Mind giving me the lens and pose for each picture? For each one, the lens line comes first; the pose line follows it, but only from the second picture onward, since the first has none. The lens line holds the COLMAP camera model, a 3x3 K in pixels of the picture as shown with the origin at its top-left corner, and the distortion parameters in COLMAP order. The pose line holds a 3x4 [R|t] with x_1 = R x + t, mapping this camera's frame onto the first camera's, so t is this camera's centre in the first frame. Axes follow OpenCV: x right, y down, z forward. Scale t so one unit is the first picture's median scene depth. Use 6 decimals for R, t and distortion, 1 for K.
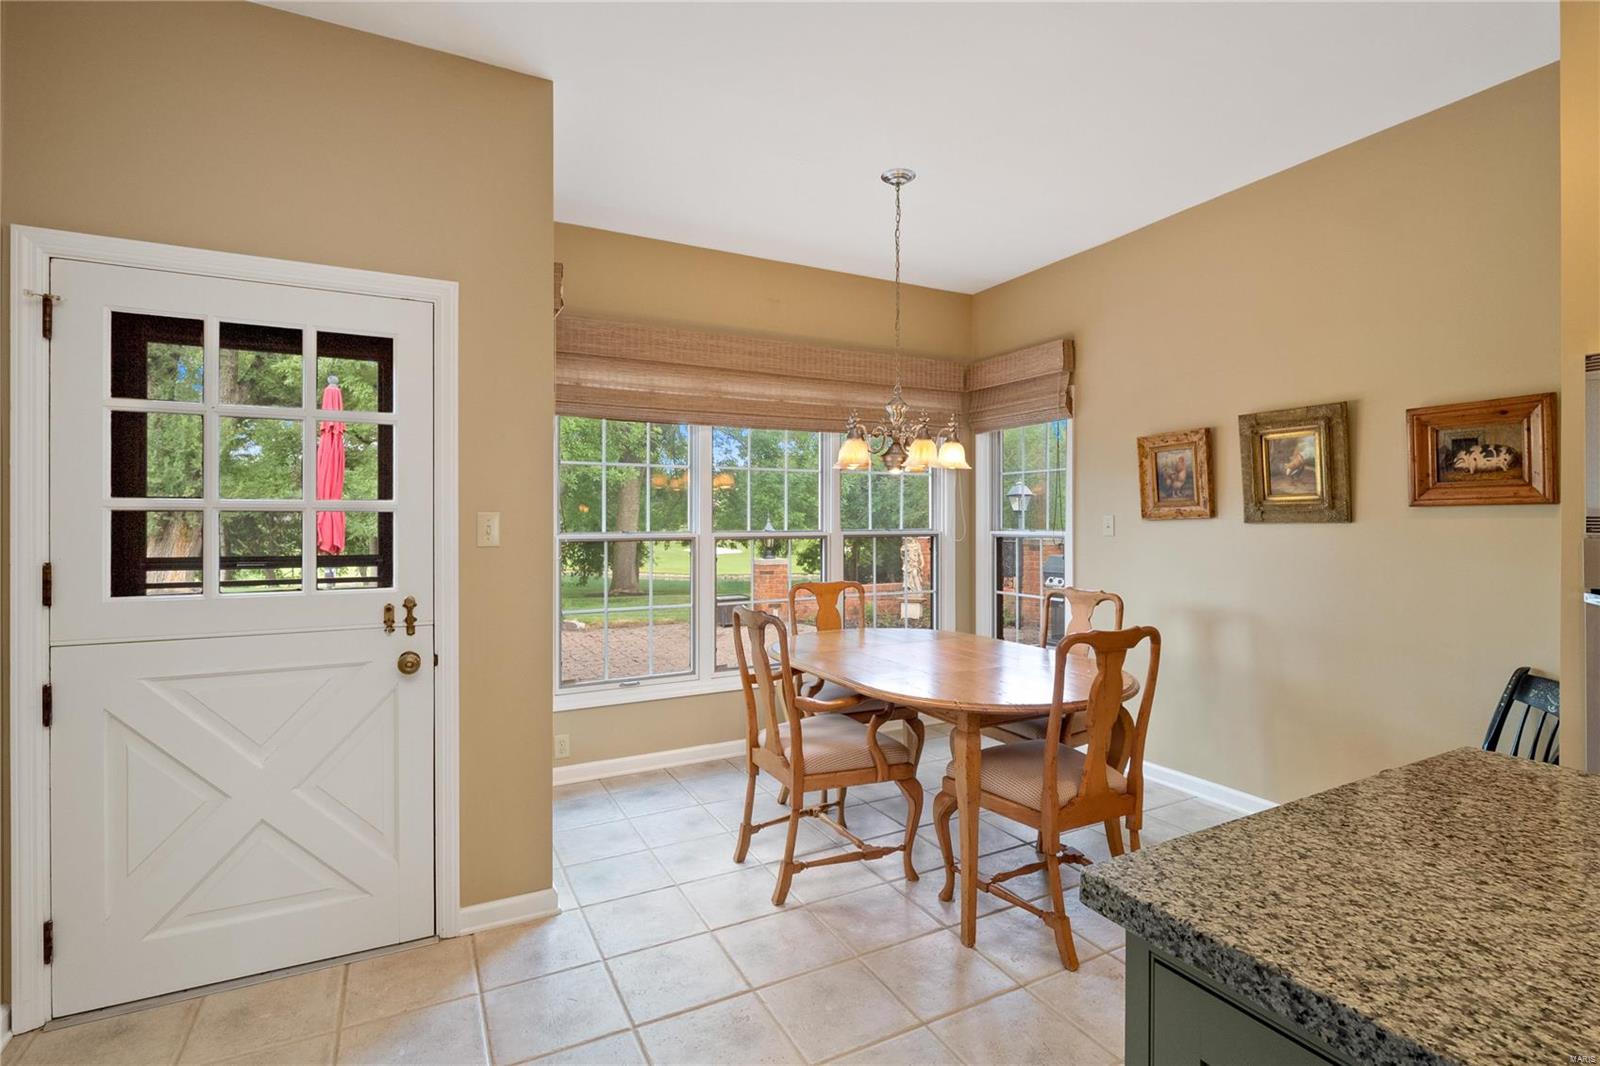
lens RADIAL K [[746.4, 0, 803.2], [0, 746.4, 509.1], [0, 0, 1]] dist [-0.013704, 0.001015]
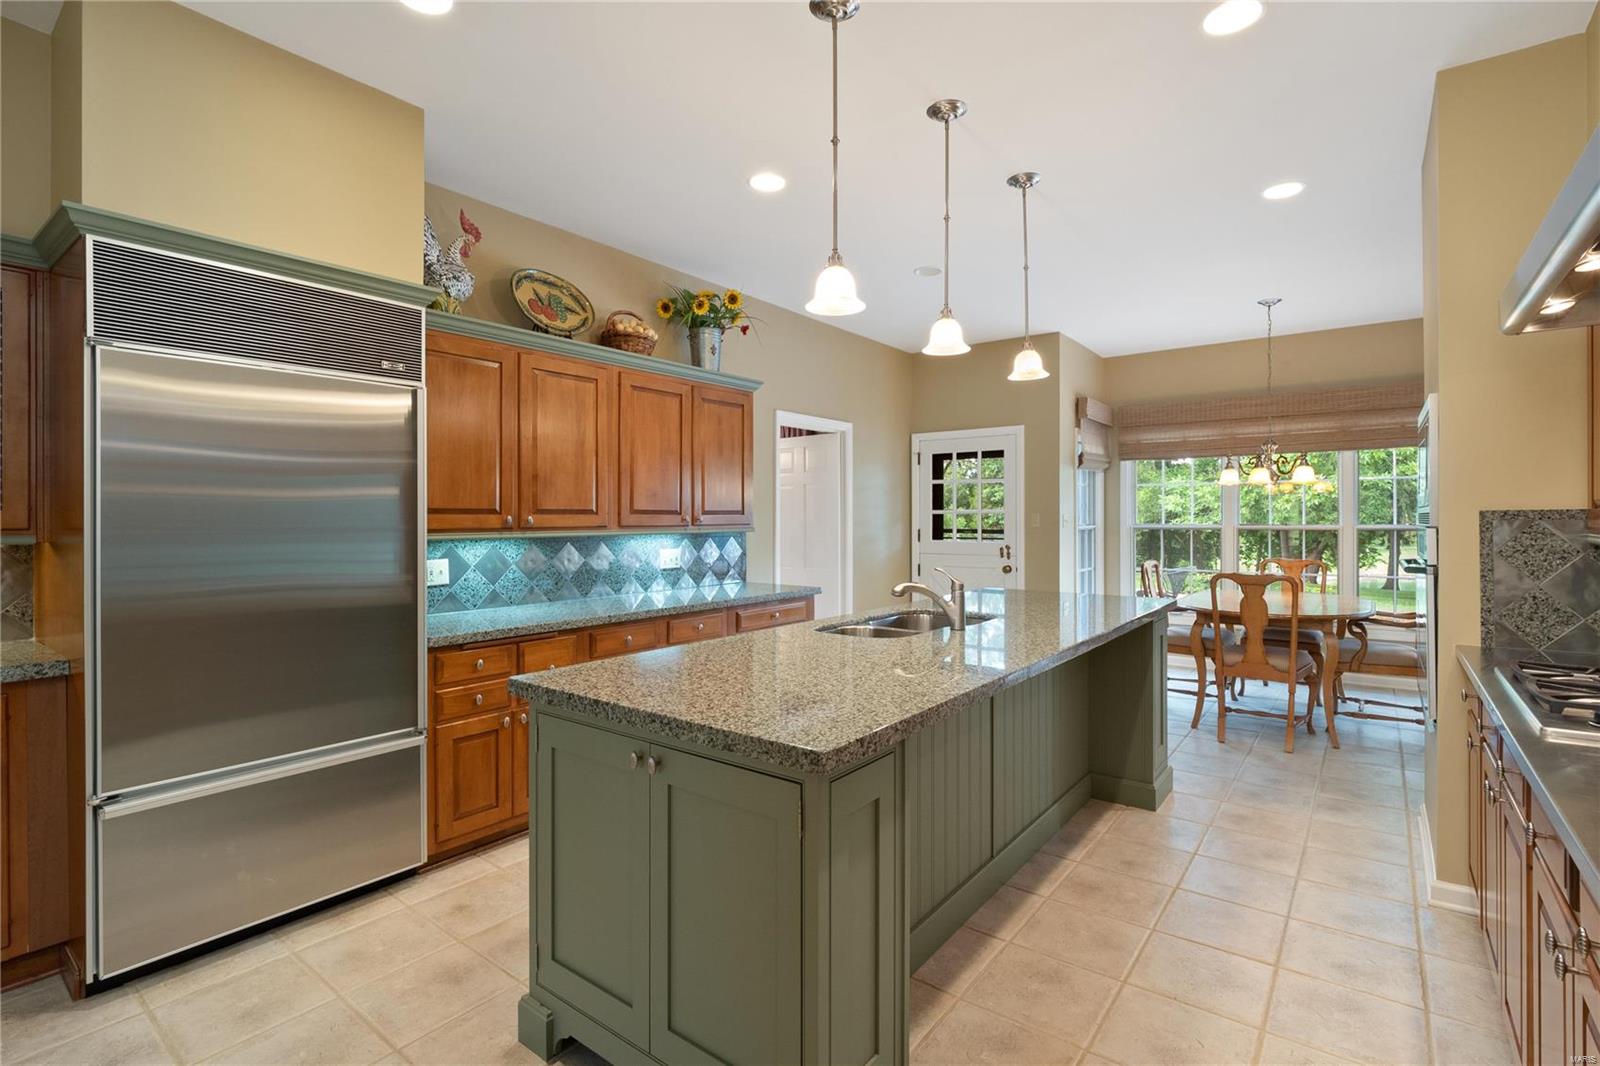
lens RADIAL K [[746.4, 0, 812.5], [0, 746.4, 518.8], [0, 0, 1]] dist [-0.013704, 0.001015]
pose [[0.433671, 0.000769, -0.901071, 1.735838], [0.013416, 0.999883, 0.007311, -0.008090], [0.900971, -0.015260, 0.433610, -0.886454]]
